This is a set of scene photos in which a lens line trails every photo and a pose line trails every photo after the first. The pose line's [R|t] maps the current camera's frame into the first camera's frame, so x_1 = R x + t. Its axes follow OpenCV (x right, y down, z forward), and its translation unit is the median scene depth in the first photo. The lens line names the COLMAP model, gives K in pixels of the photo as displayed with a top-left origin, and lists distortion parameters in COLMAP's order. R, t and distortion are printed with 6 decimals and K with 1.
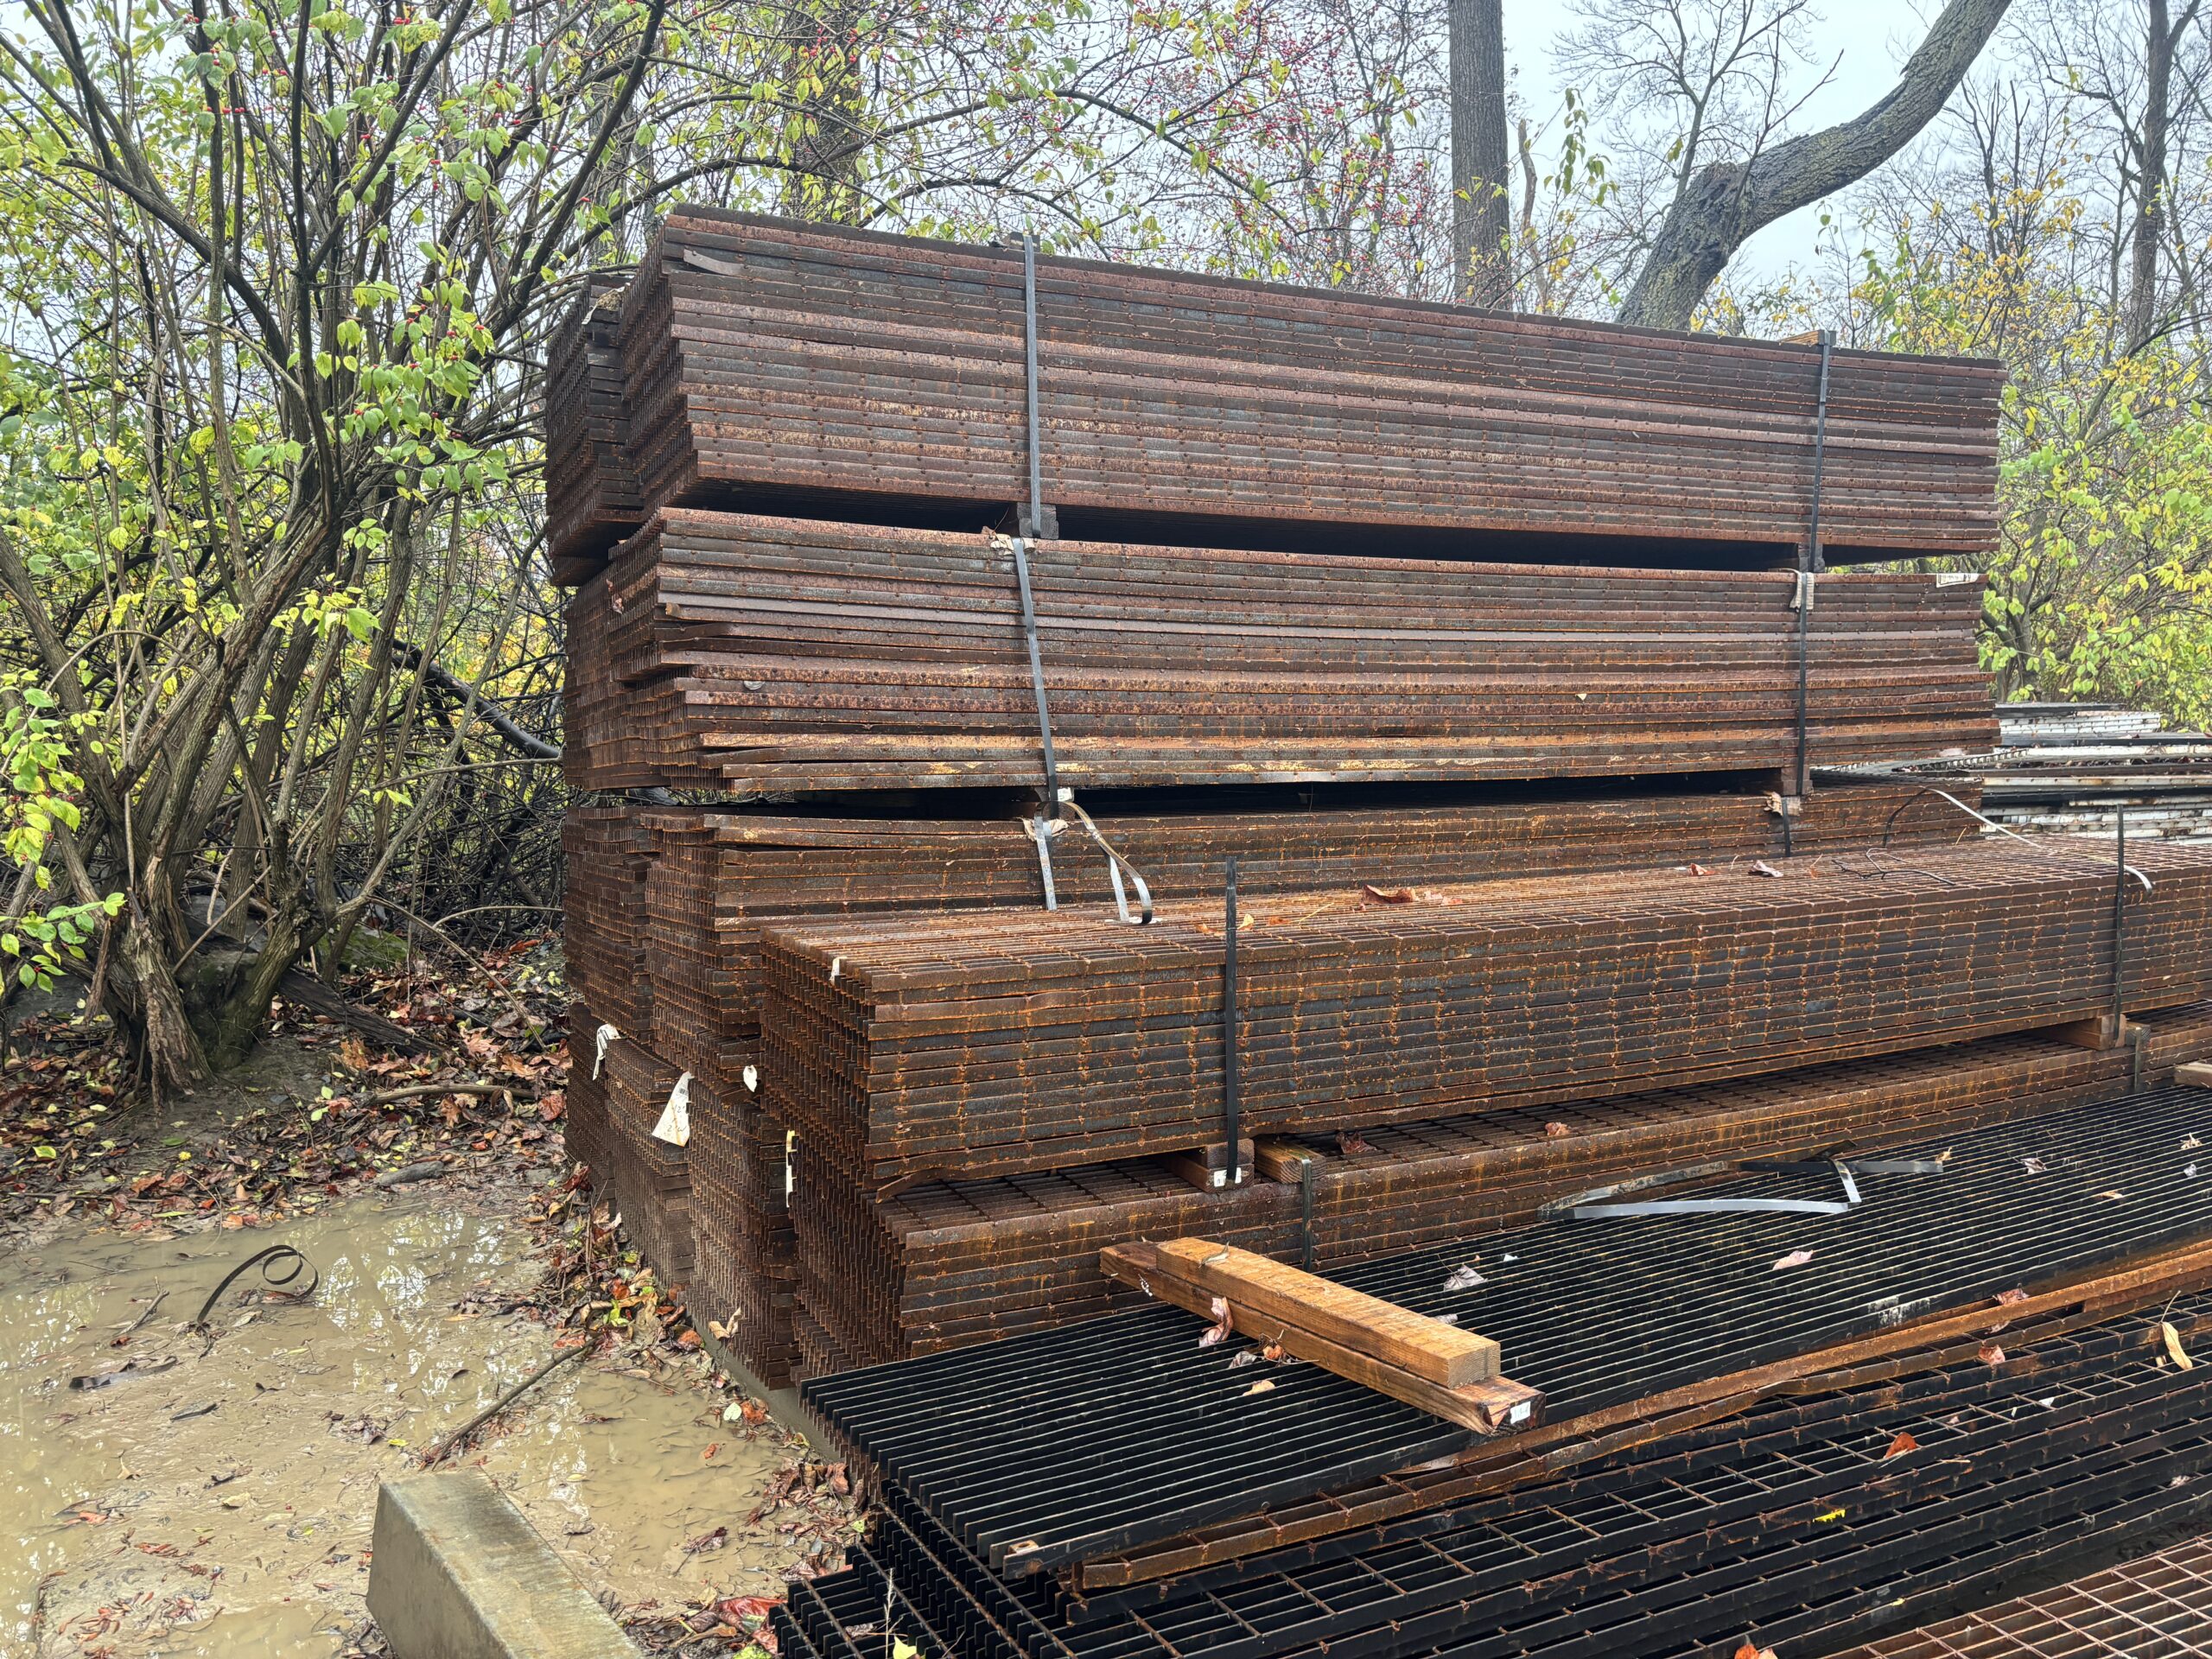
lens RADIAL K [[1699.8, 0, 1109.9], [0, 1699.8, 824.1], [0, 0, 1]] dist [0.042640, -0.034325]
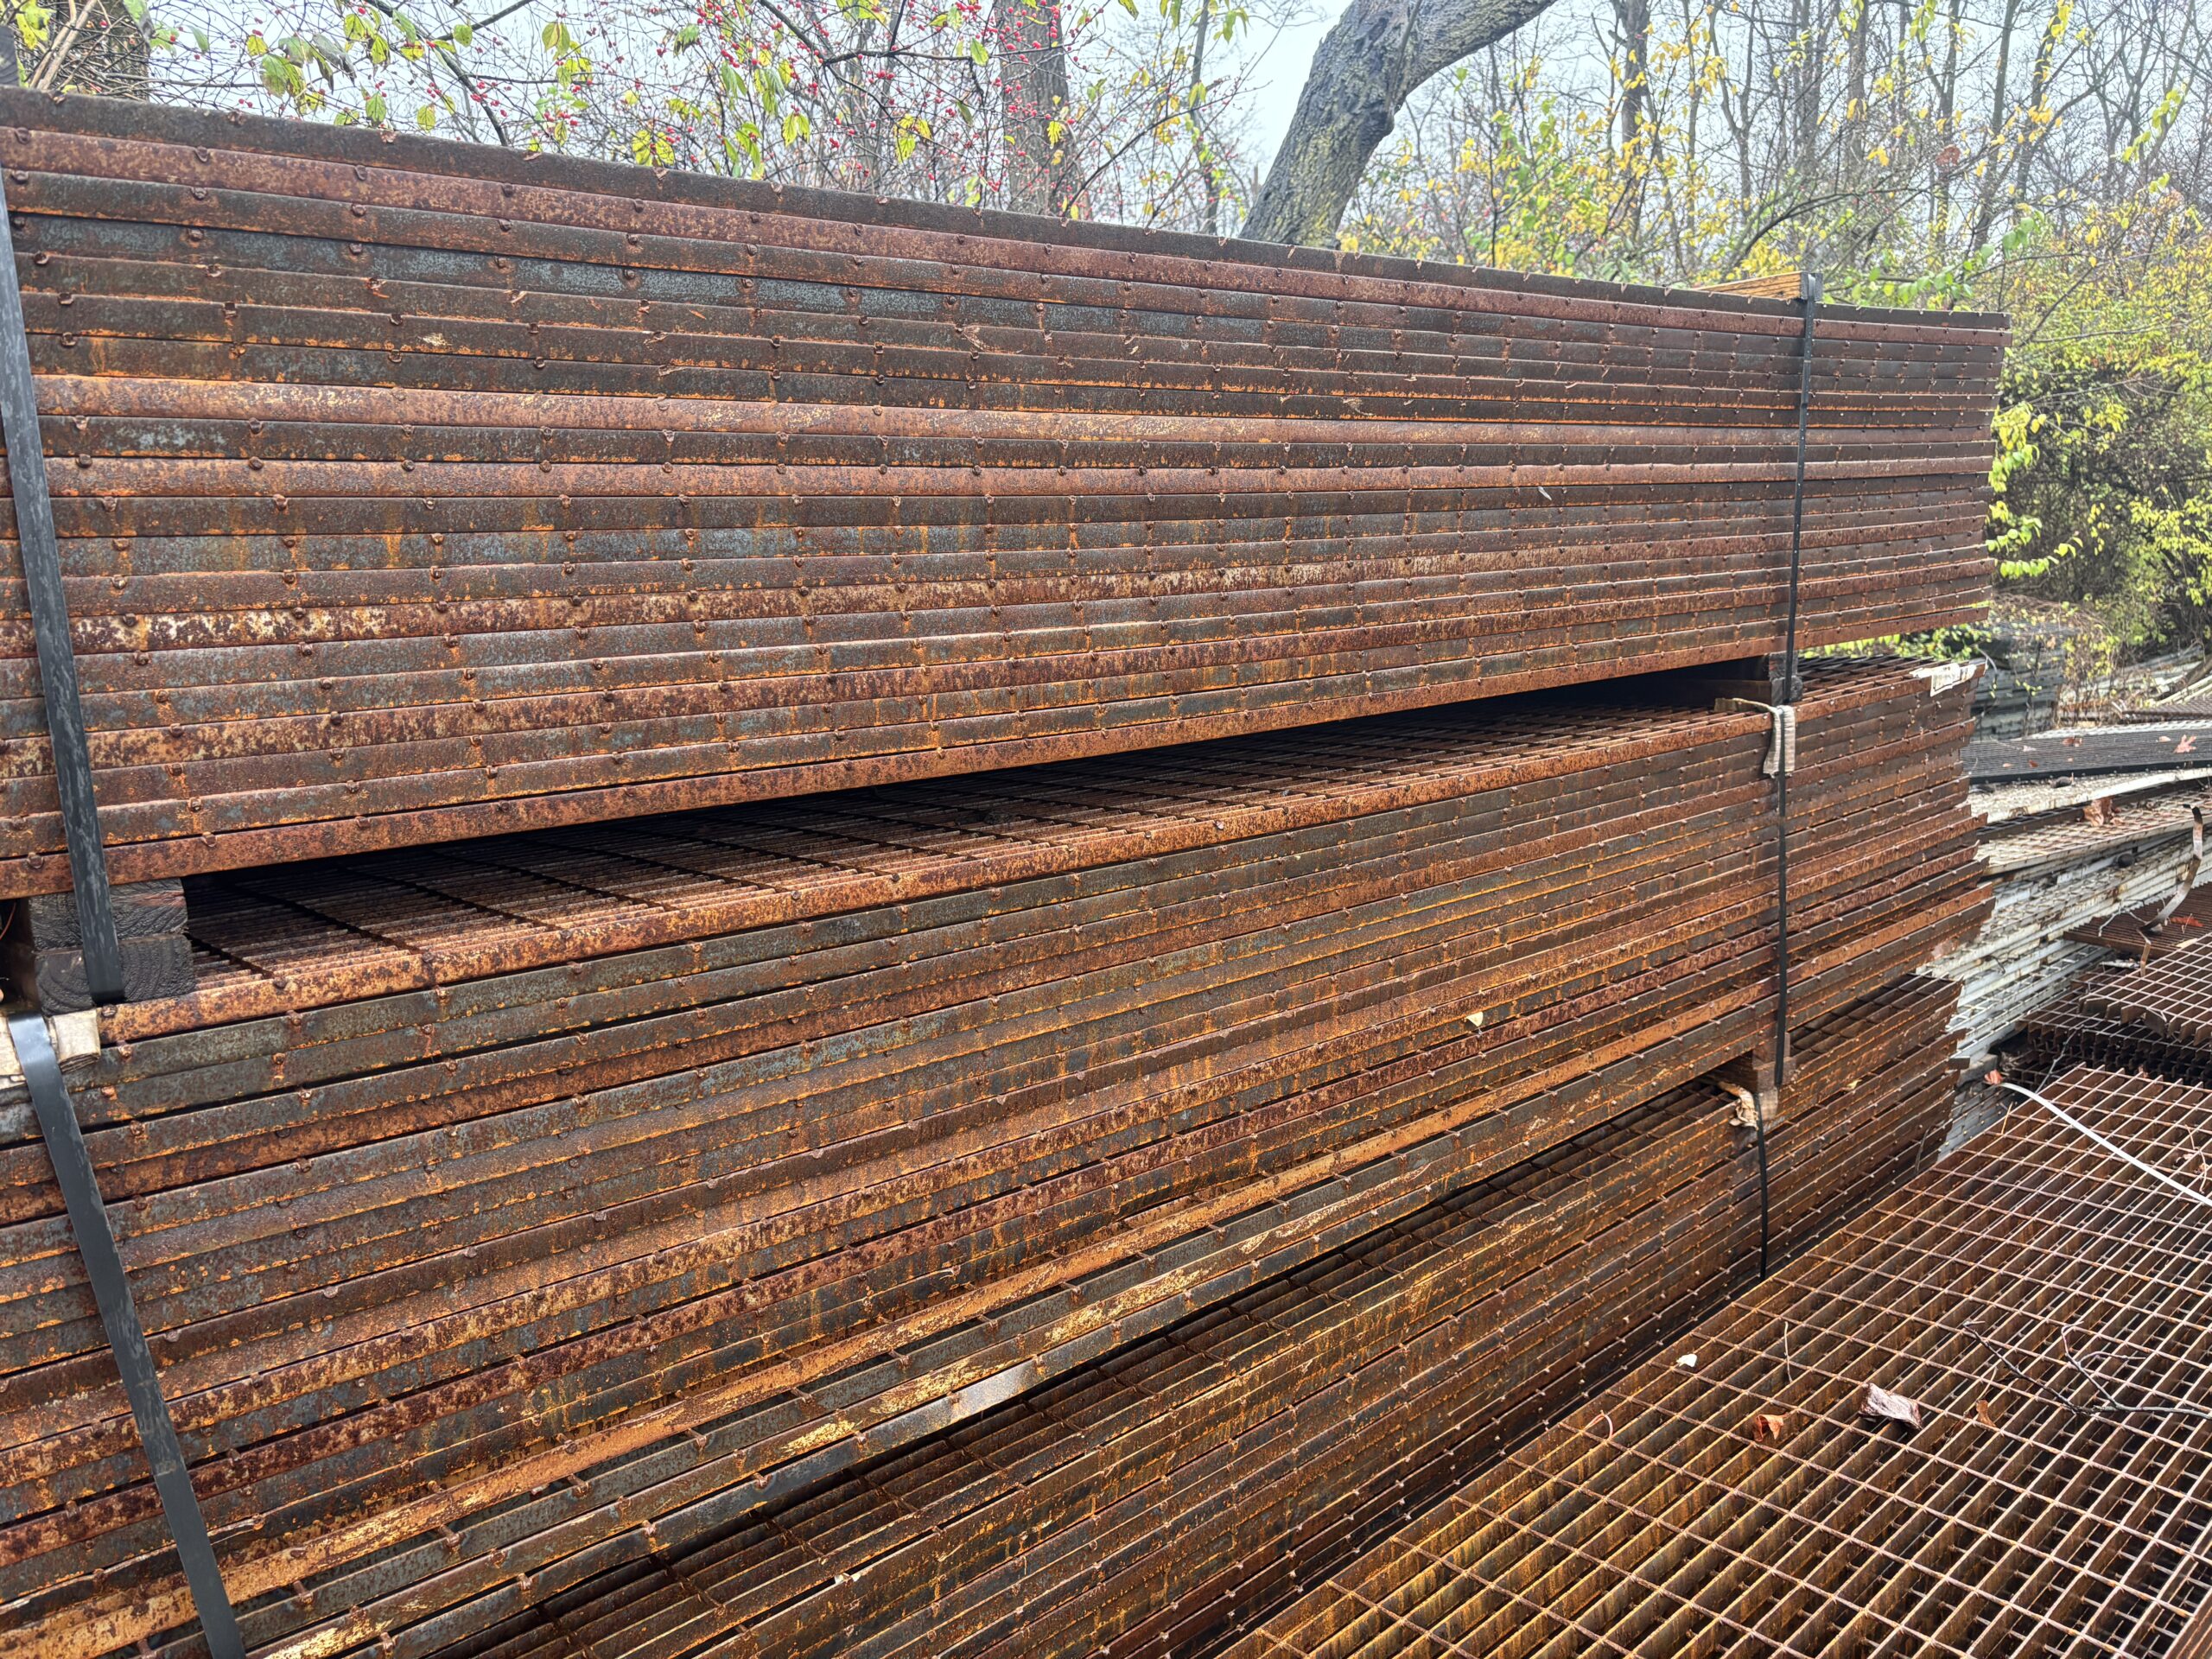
lens RADIAL K [[1699.8, 0, 1127.1], [0, 1699.8, 849.1], [0, 0, 1]] dist [0.042640, -0.034325]
pose [[0.961891, -0.089820, 0.258260, 0.053488], [0.066280, 0.992931, 0.098468, -0.198191], [-0.265279, -0.077598, 0.961044, 0.589649]]
